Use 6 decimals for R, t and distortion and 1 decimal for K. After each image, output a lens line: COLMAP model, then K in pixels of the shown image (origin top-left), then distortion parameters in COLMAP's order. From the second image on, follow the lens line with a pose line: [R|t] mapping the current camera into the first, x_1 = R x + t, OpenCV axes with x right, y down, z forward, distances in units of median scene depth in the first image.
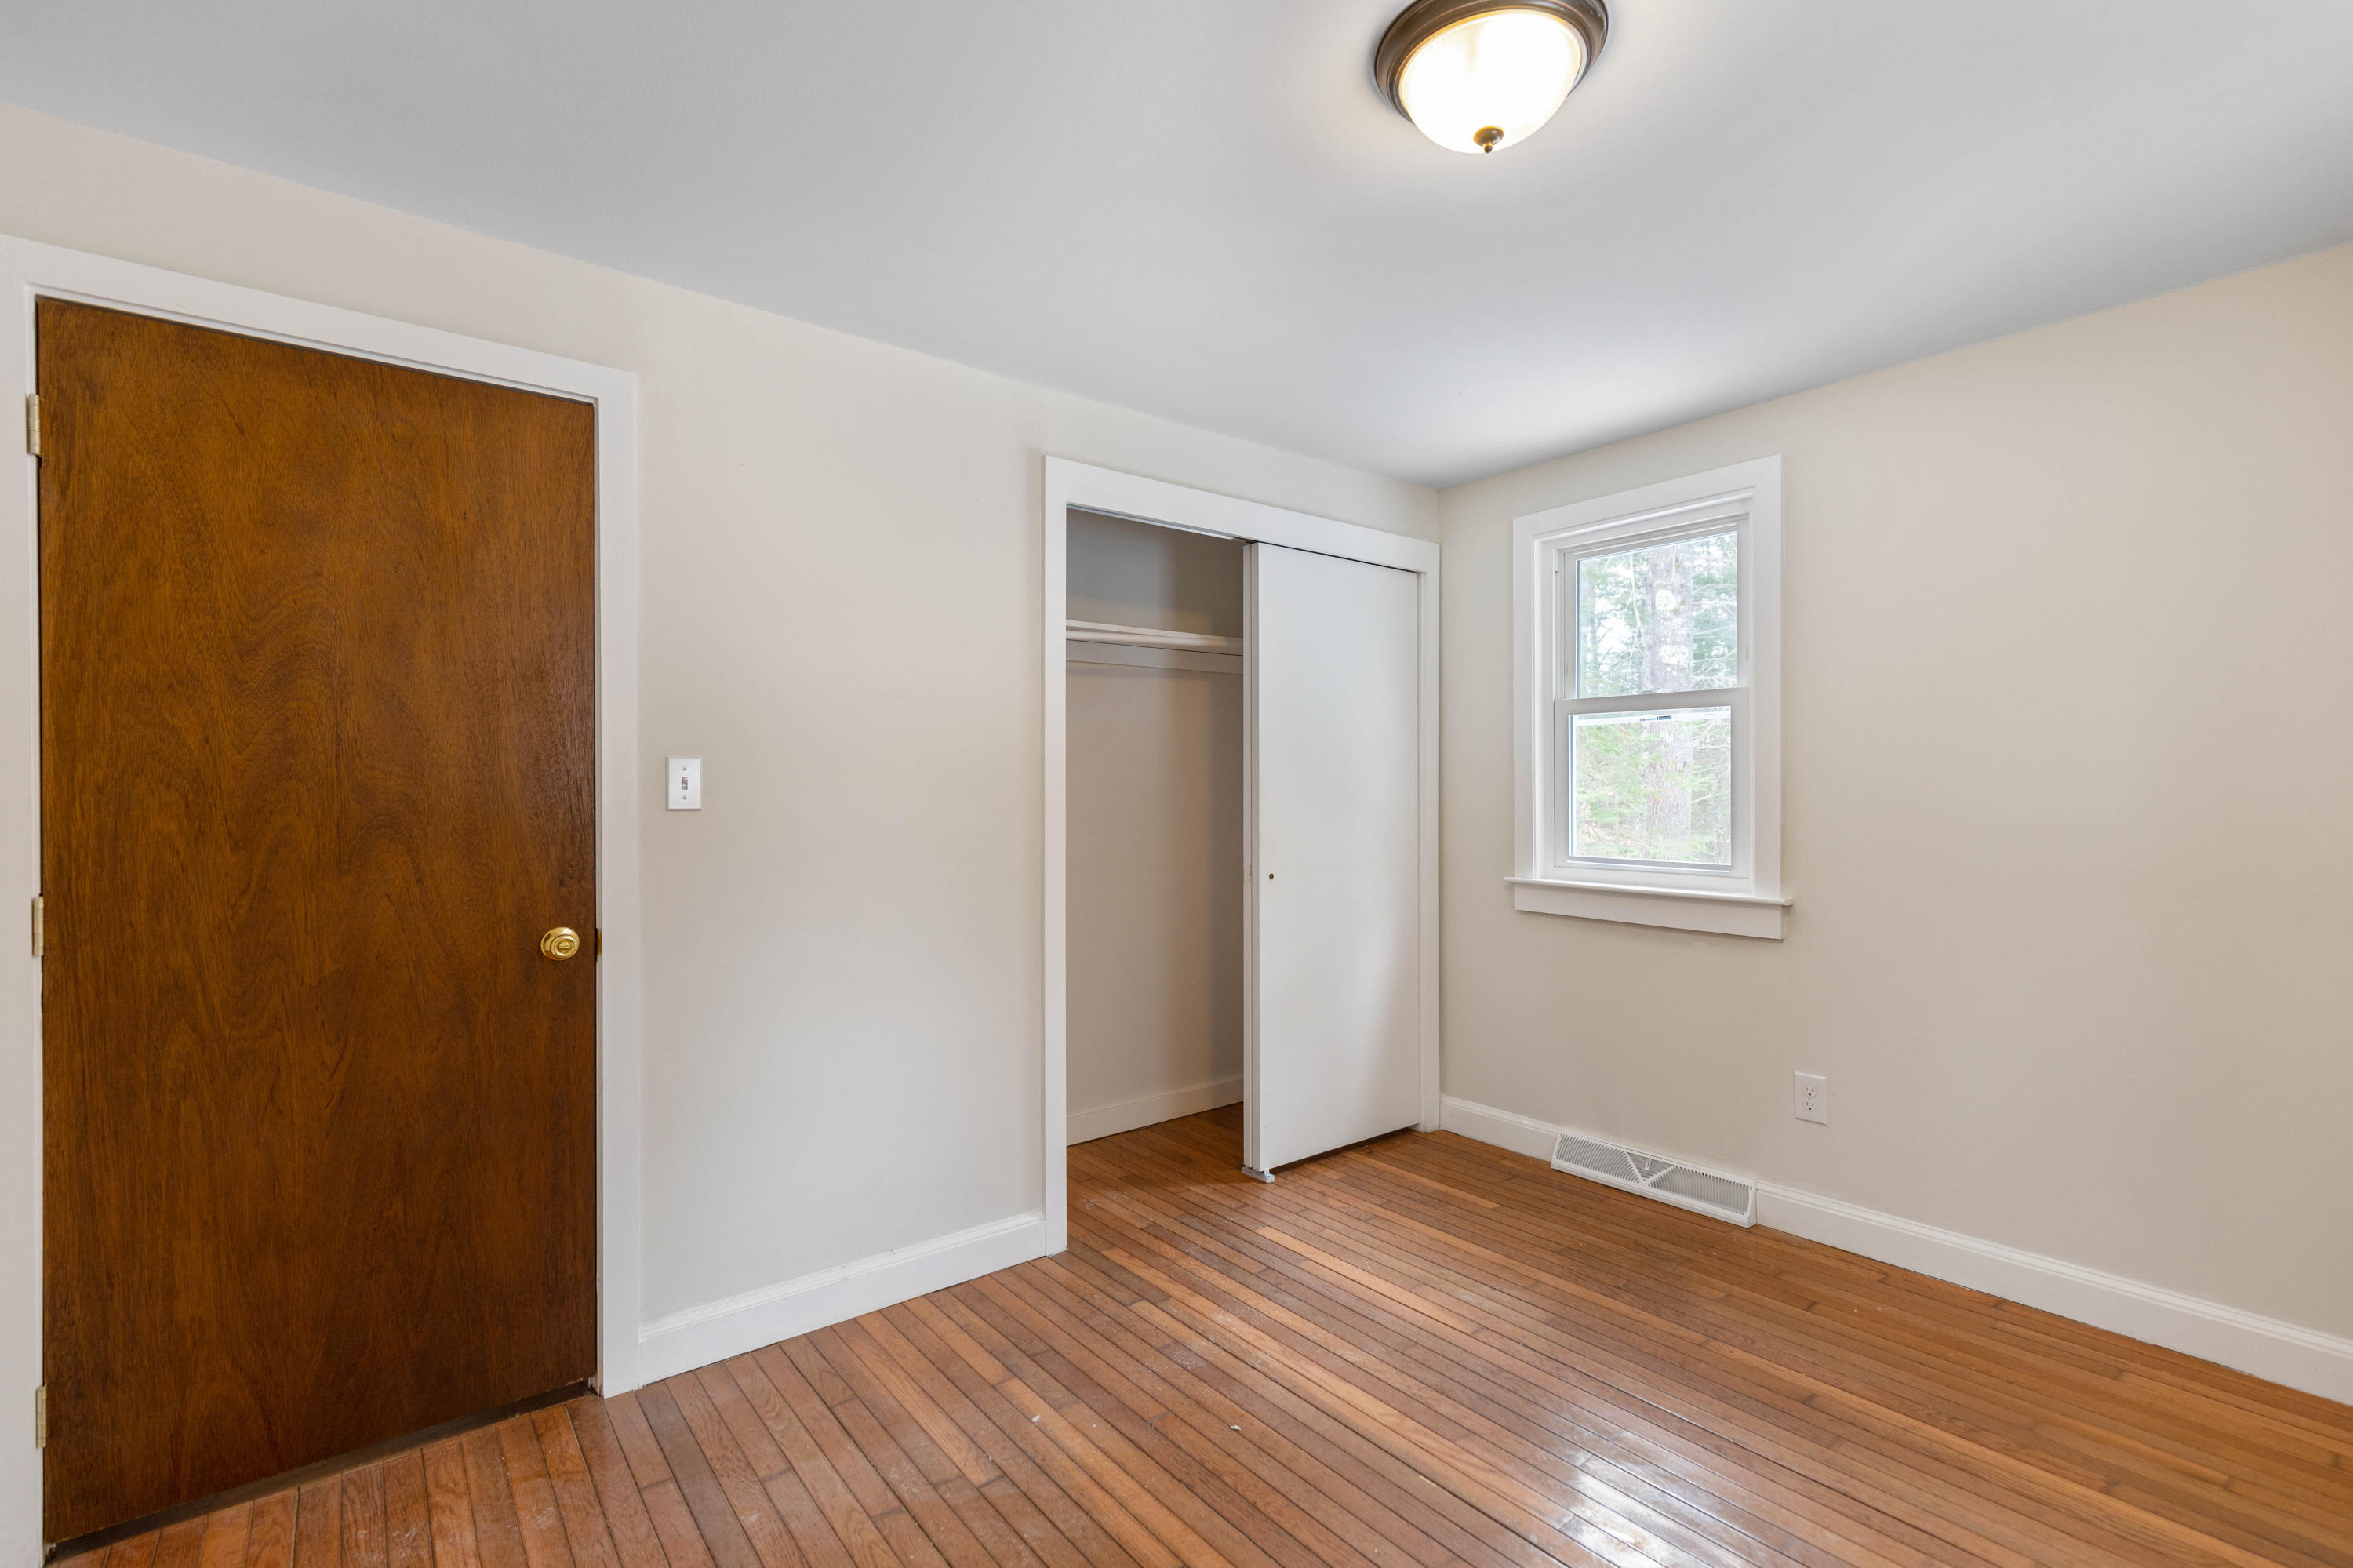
lens RADIAL K [[1060.3, 0, 1201.3], [0, 1060.3, 802.8], [0, 0, 1]] dist [0.009853, -0.002395]
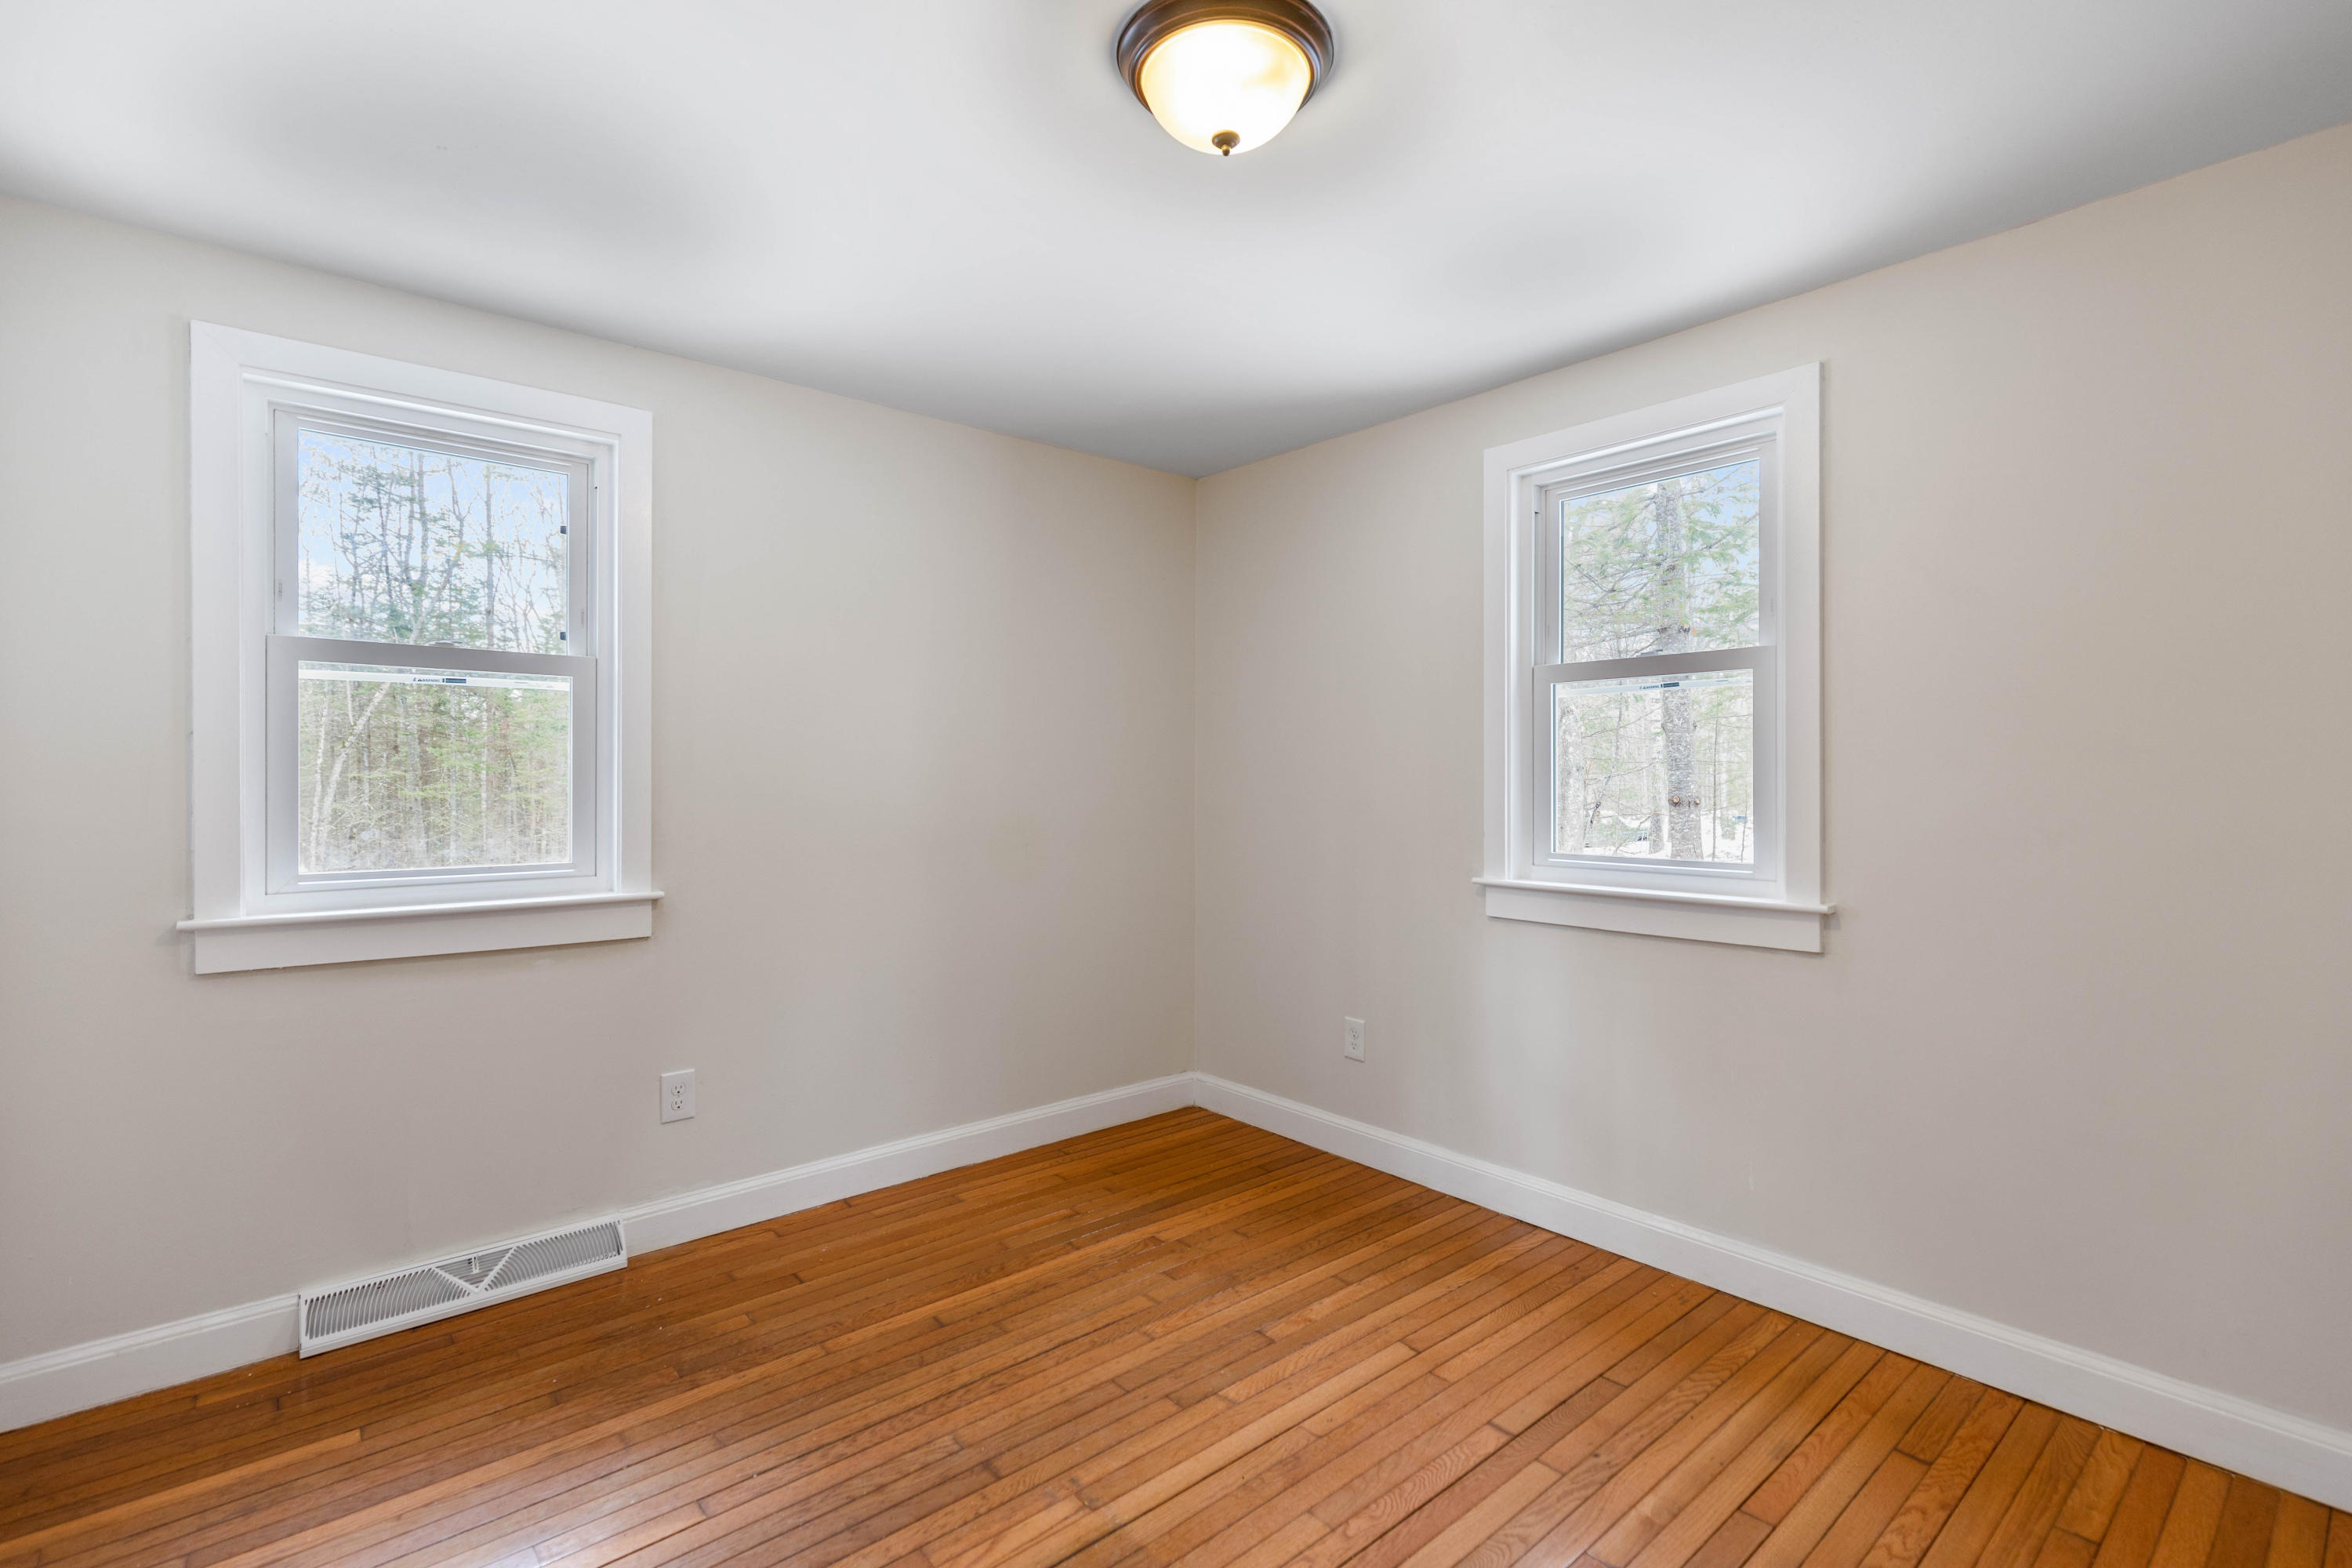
lens RADIAL K [[1059.8, 0, 1196.4], [0, 1059.8, 786.1], [0, 0, 1]] dist [0.009853, -0.002395]
pose [[-0.036279, -0.003561, 0.999335, -0.407547], [0.014299, 0.999889, 0.004082, 0.000708], [-0.999239, 0.014438, -0.036224, 0.572164]]
